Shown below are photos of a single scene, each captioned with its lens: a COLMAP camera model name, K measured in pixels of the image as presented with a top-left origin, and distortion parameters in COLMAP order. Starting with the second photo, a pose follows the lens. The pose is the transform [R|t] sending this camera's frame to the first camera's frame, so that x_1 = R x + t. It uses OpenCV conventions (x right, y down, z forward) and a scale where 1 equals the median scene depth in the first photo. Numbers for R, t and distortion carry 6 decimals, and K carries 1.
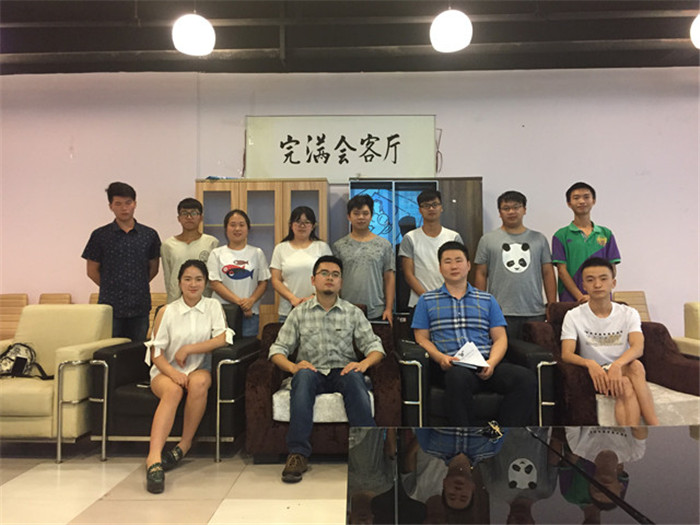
lens RADIAL K [[595.8, 0, 350.2], [0, 595.8, 263.7], [0, 0, 1]] dist [0.010763, -0.003373]
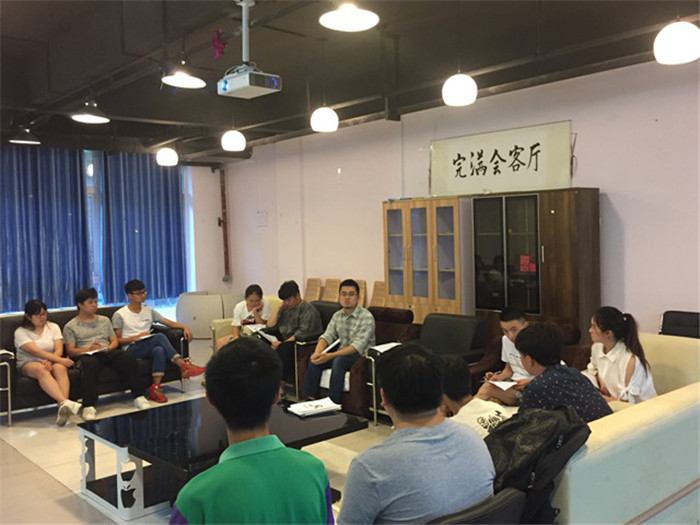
lens RADIAL K [[678.9, 0, 350.1], [0, 678.9, 261.3], [0, 0, 1]] dist [-0.006146, 0.000000]
pose [[0.677044, 0.021453, -0.735630, 0.755546], [0.058396, 0.994857, 0.082759, -0.126068], [0.733622, -0.098989, 0.672309, -0.094076]]
